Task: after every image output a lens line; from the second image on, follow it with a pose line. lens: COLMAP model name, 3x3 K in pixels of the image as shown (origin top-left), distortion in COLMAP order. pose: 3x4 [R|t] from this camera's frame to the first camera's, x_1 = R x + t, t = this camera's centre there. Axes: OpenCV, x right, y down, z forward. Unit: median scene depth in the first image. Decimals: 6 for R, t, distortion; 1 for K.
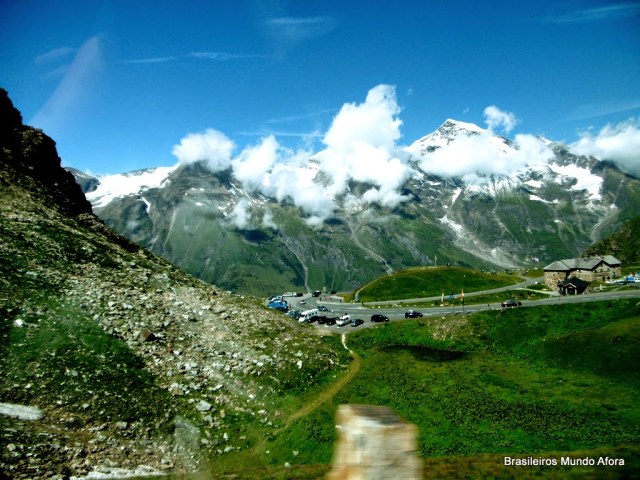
lens RADIAL K [[445.6, 0, 320.0], [0, 445.6, 240.0], [0, 0, 1]] dist [0.001586, -0.003041]
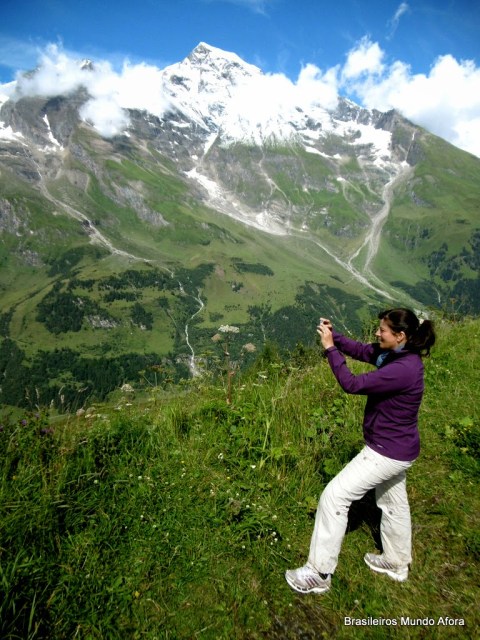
lens RADIAL K [[445.6, 0, 240.0], [0, 445.6, 320.0], [0, 0, 1]] dist [0.001586, -0.003041]
pose [[0.942007, -0.036590, 0.333594, 0.116801], [-0.012941, 0.989339, 0.145057, 0.079065], [-0.335345, -0.140962, 0.931490, 0.321783]]
